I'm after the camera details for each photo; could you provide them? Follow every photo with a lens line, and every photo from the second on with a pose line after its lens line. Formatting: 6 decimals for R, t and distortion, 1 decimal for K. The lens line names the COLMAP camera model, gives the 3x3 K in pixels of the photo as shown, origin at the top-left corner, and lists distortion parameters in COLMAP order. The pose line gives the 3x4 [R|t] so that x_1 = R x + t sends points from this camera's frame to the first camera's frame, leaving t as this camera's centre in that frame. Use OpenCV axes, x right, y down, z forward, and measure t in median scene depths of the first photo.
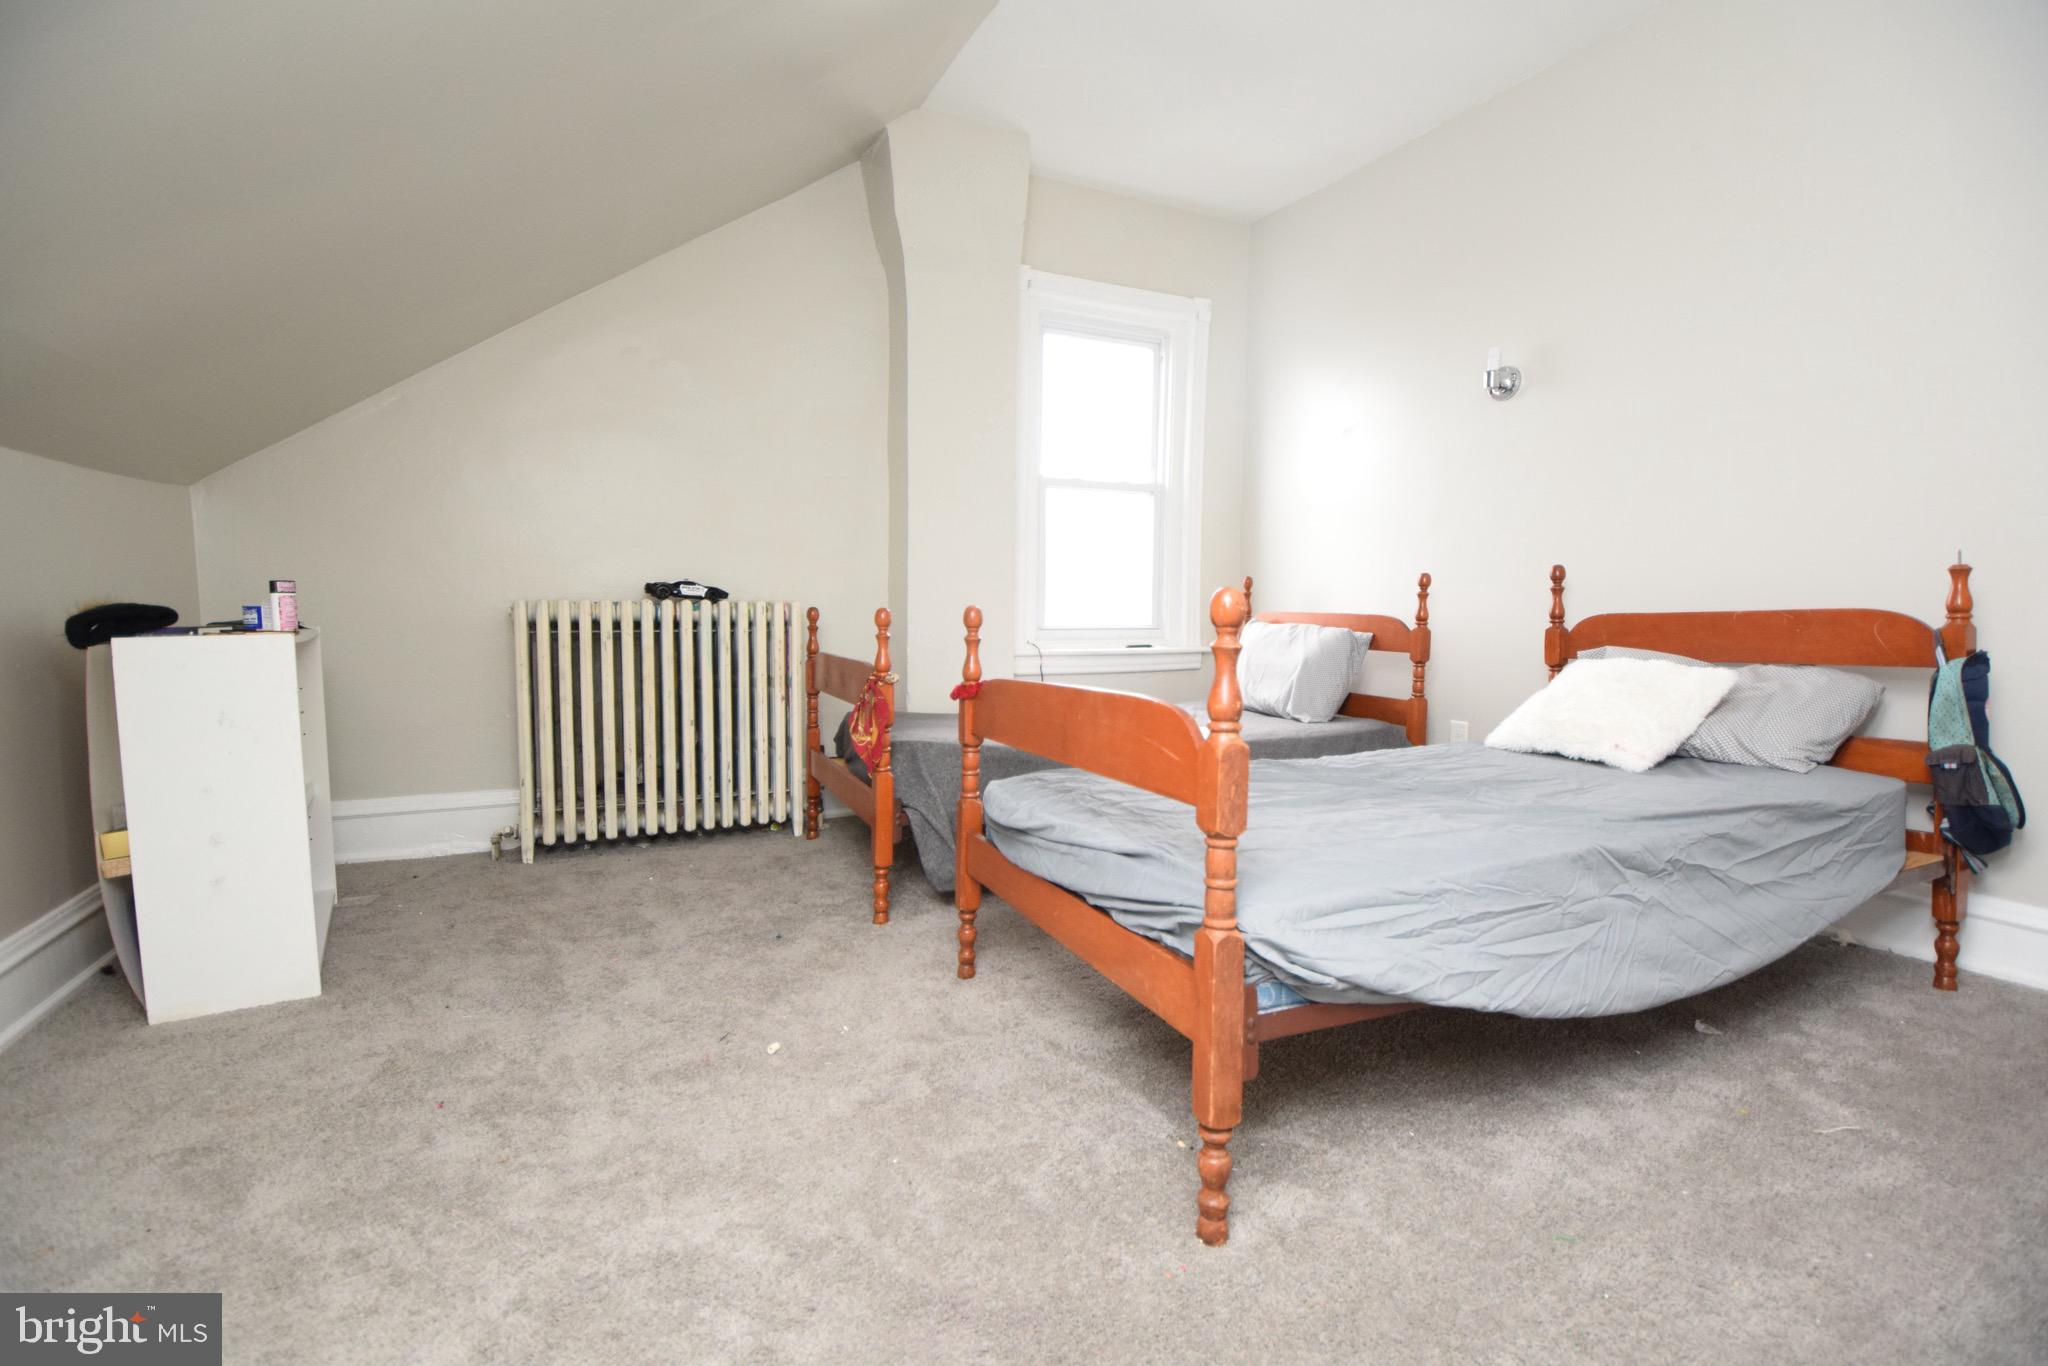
lens RADIAL K [[908.0, 0, 1009.5], [0, 908.0, 687.3], [0, 0, 1]] dist [-0.005319, -0.007252]
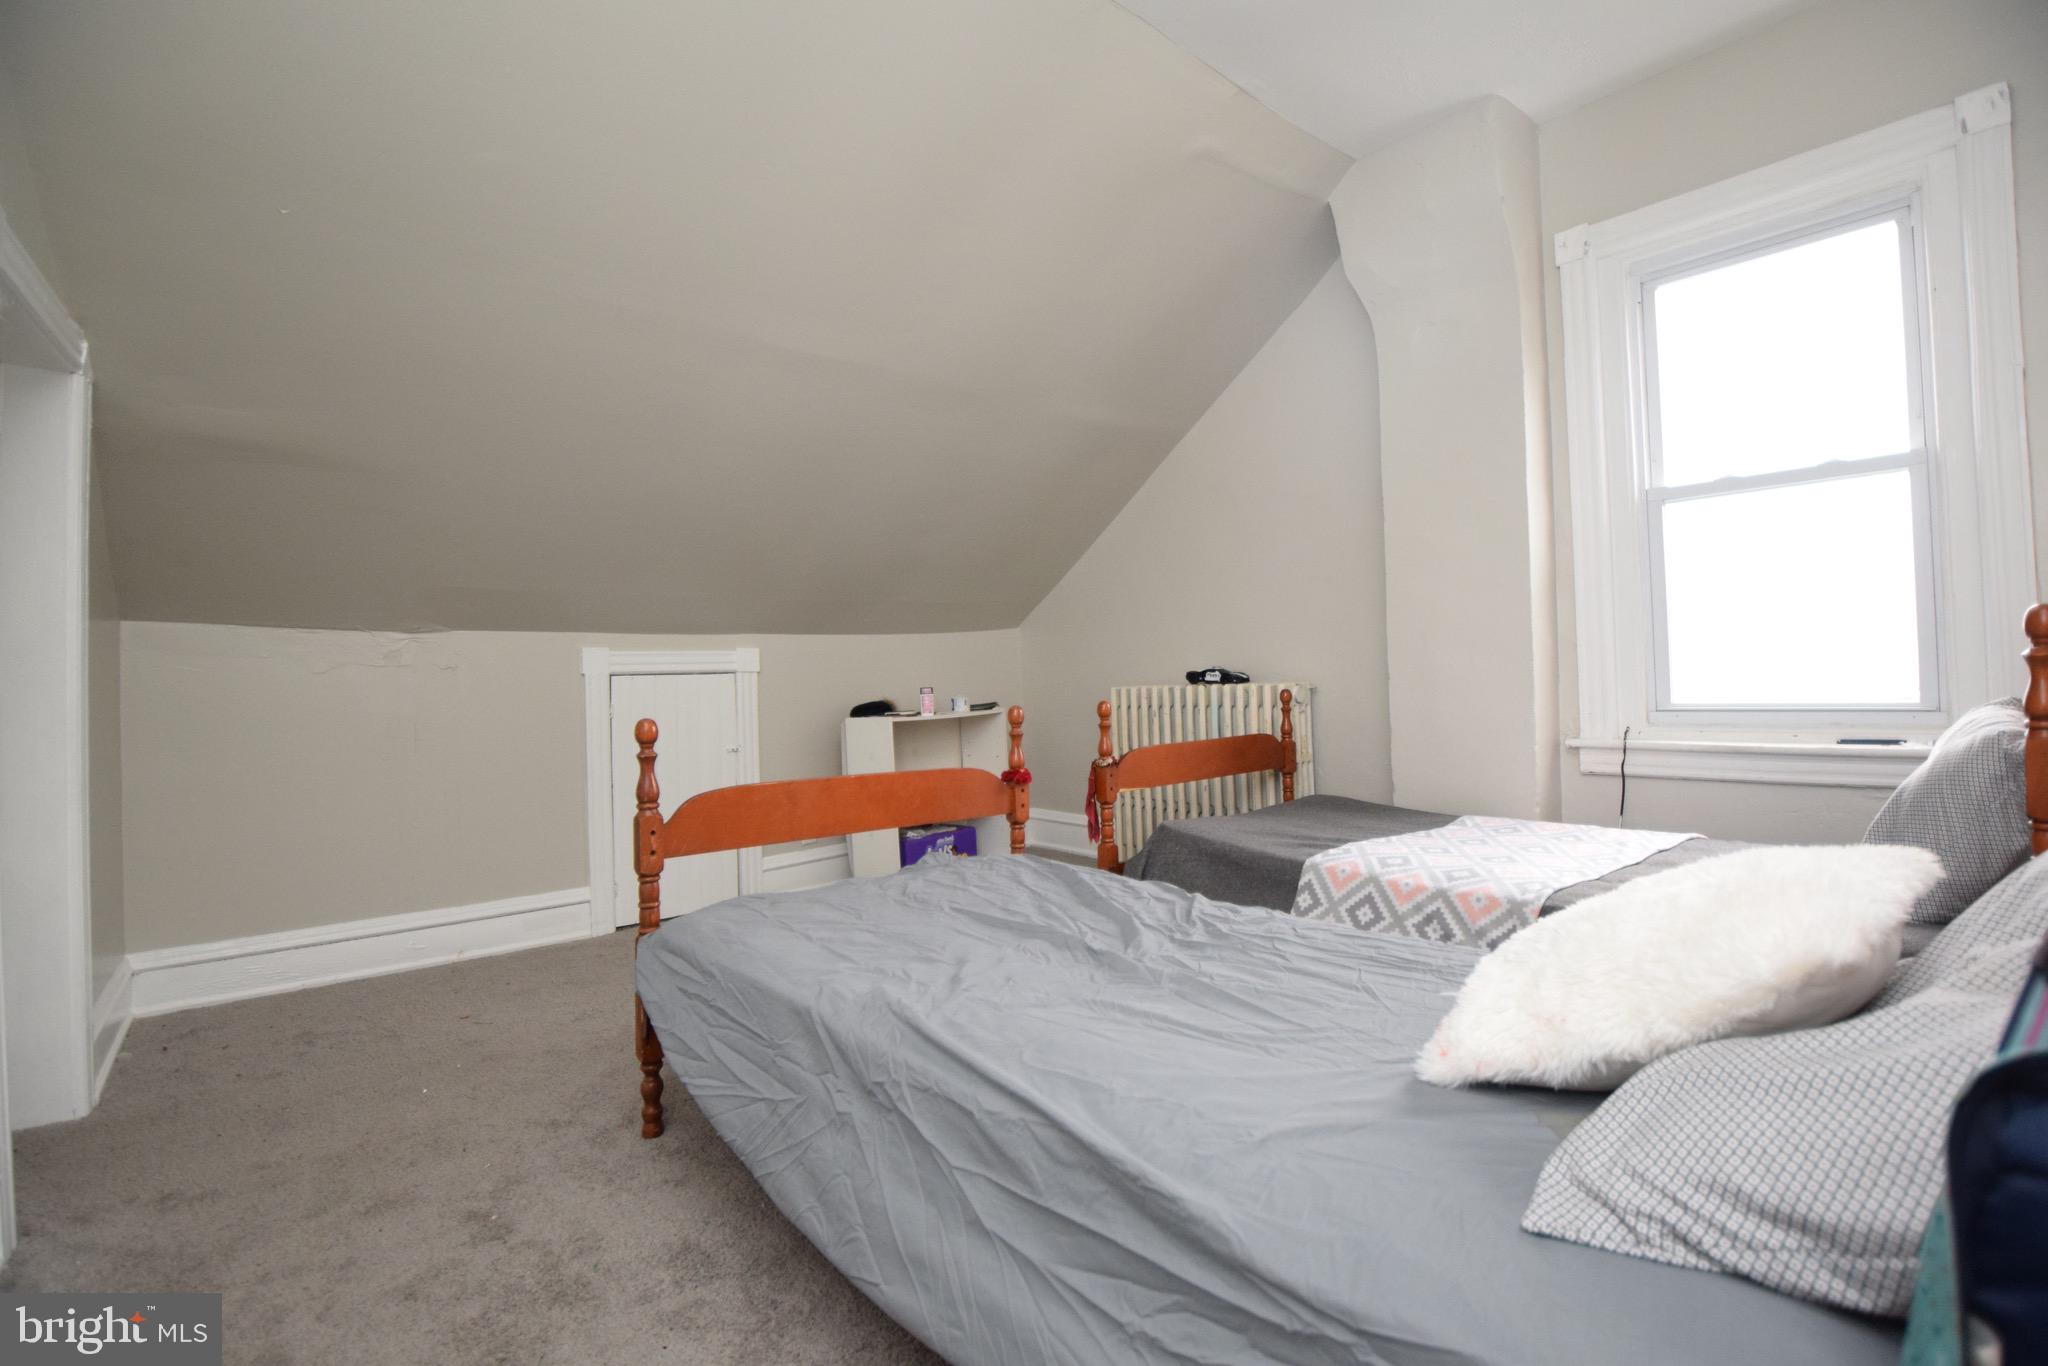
lens RADIAL K [[908.0, 0, 1016.2], [0, 908.0, 669.1], [0, 0, 1]] dist [-0.005319, -0.007252]
pose [[0.263170, -0.024369, -0.964442, 0.731313], [-0.043361, 0.998372, -0.037058, -0.061421], [0.963775, 0.051572, 0.261685, 0.443344]]
